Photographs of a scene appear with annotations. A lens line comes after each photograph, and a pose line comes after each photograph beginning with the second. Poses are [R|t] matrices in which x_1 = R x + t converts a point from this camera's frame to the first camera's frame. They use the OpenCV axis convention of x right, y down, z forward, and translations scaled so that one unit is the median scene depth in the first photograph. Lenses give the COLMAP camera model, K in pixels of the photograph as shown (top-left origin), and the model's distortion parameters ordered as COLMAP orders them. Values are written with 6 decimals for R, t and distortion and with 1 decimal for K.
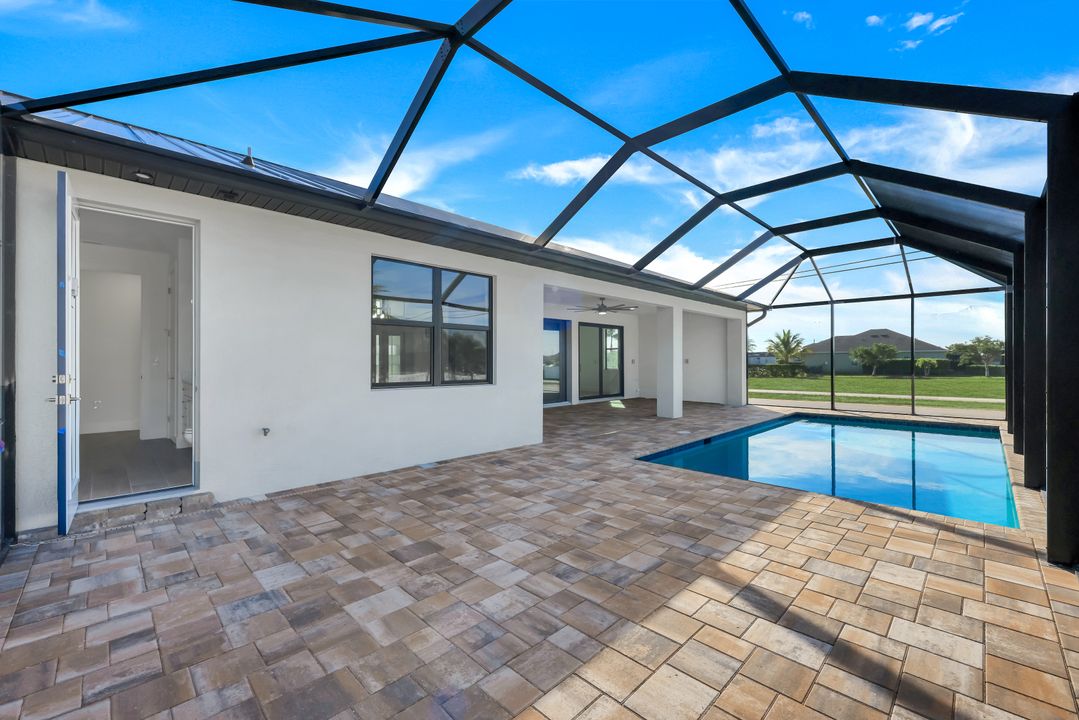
lens RADIAL K [[434.8, 0, 532.2], [0, 434.8, 358.0], [0, 0, 1]] dist [0.000533, -0.000132]
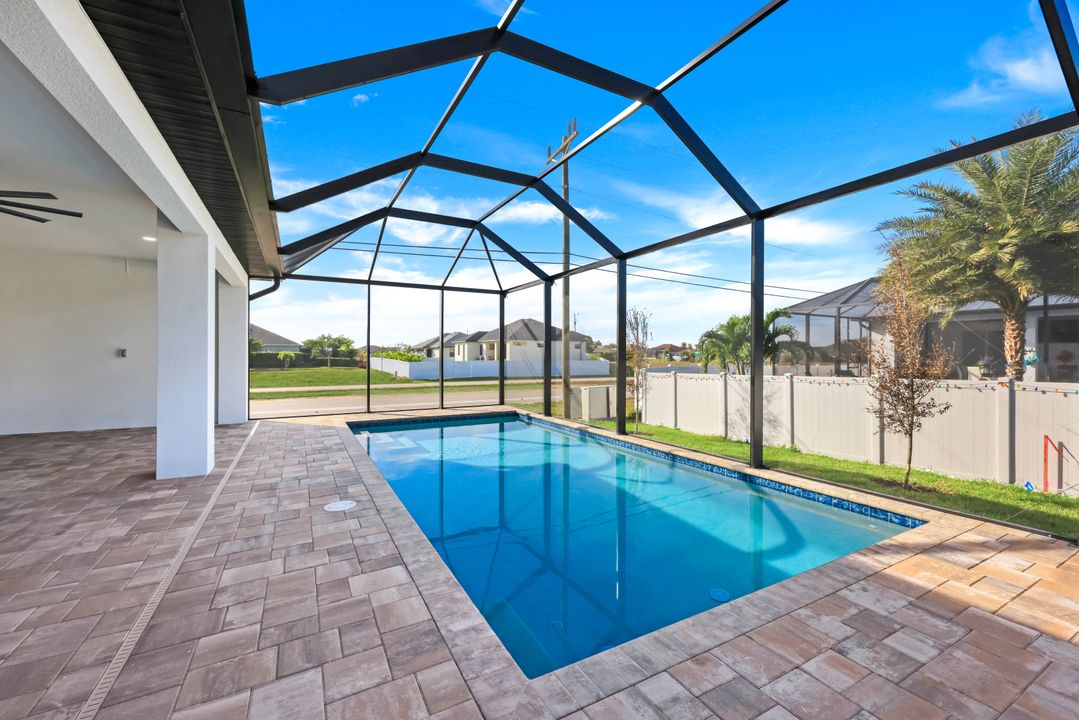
lens RADIAL K [[434.8, 0, 534.6], [0, 434.8, 356.7], [0, 0, 1]] dist [0.000533, -0.000132]
pose [[0.293327, 0.001261, 0.956011, -0.025591], [-0.015163, 0.999879, 0.003333, 0.008359], [-0.955892, -0.015474, 0.293311, 0.381089]]
